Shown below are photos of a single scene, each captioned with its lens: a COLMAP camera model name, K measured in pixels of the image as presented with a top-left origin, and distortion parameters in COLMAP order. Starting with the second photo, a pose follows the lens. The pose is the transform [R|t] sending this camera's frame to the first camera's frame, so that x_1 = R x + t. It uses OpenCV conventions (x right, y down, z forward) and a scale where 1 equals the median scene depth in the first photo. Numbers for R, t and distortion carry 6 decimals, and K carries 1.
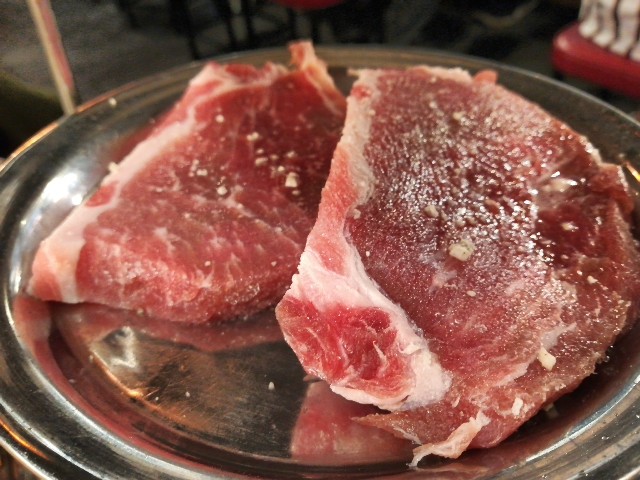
lens RADIAL K [[490.7, 0, 321.7], [0, 490.7, 237.0], [0, 0, 1]] dist [0.020291, -0.063191]
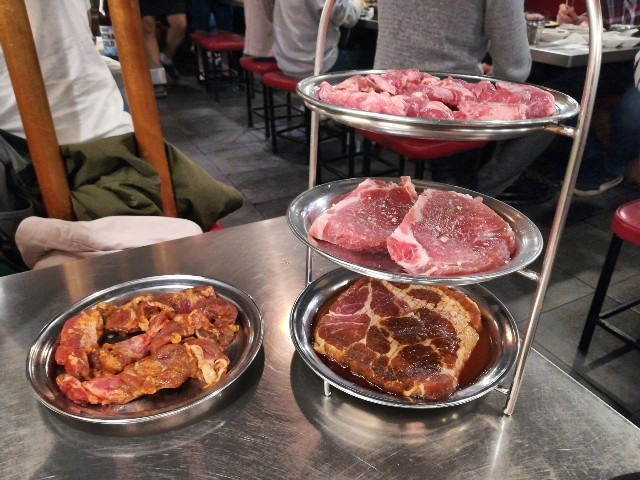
lens RADIAL K [[490.7, 0, 323.5], [0, 490.7, 237.2], [0, 0, 1]] dist [0.020291, -0.063191]
pose [[0.968142, 0.167744, -0.185913, 0.086322], [-0.210383, 0.947542, -0.240629, 0.746699], [0.135797, 0.272076, 0.952646, -1.713618]]
